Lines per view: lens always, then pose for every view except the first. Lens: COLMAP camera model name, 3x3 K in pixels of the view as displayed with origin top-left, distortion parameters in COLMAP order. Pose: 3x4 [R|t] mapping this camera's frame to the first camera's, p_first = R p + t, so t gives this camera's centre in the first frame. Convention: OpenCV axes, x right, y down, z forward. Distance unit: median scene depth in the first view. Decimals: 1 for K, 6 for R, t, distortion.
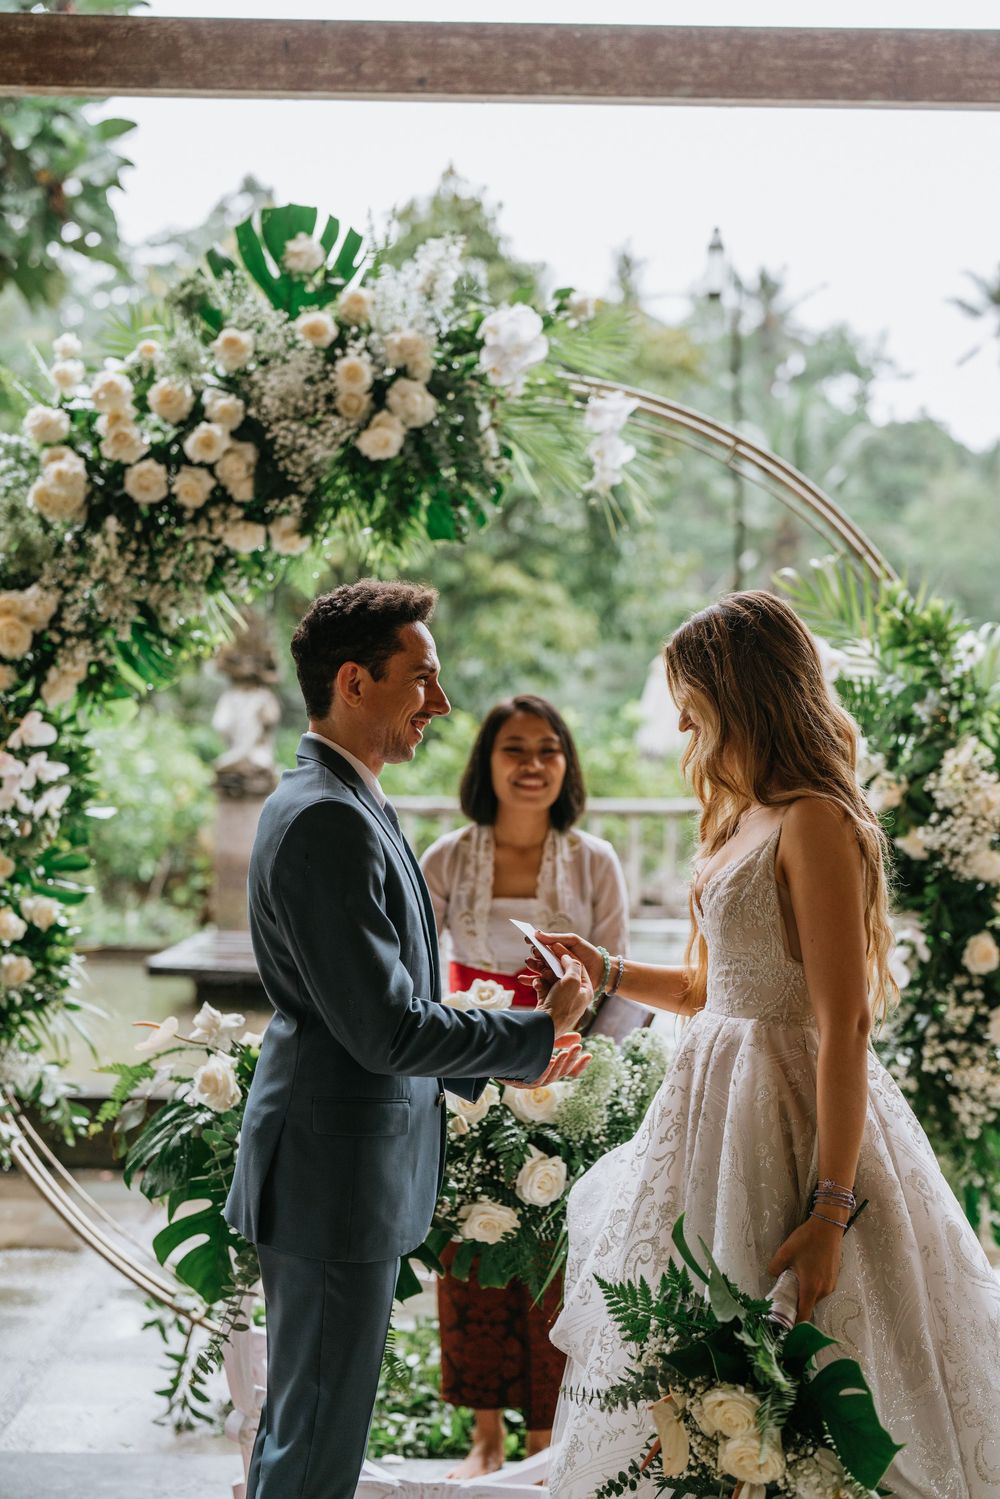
lens RADIAL K [[2144.1, 0, 491.0], [0, 2144.1, 750.6], [0, 0, 1]] dist [0.030128, 0.000000]
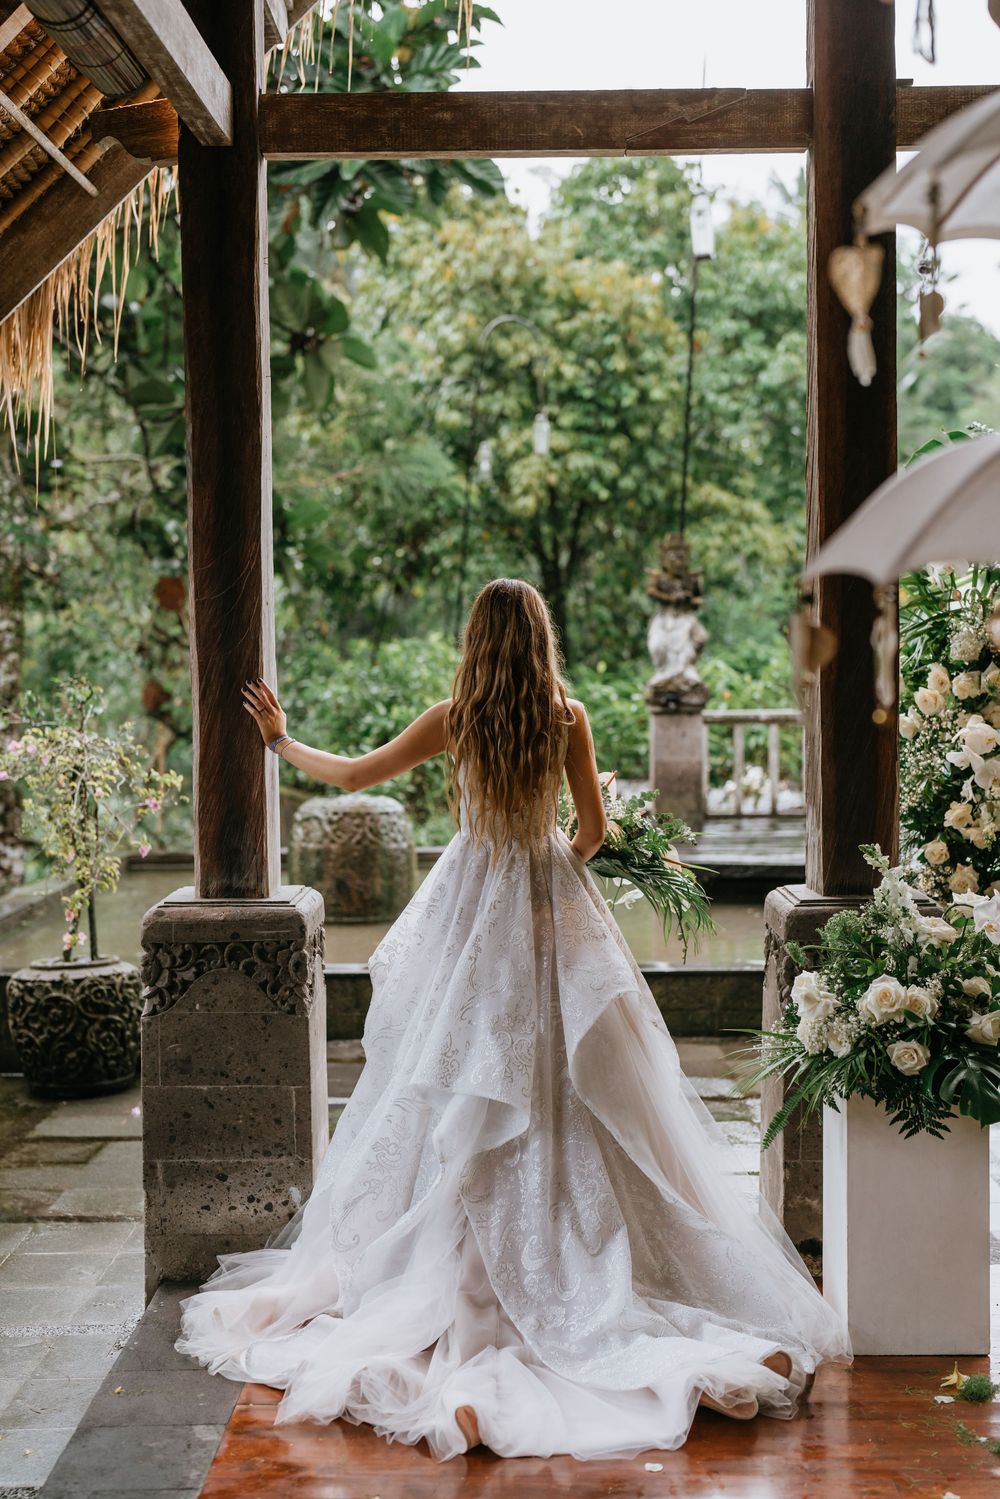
lens RADIAL K [[2144.1, 0, 496.2], [0, 2144.1, 753.2], [0, 0, 1]] dist [0.030128, 0.000000]
pose [[0.999517, -0.030706, -0.004724, -0.540337], [0.030878, 0.998635, 0.042133, -0.016061], [0.003424, -0.042259, 0.999101, -0.238043]]
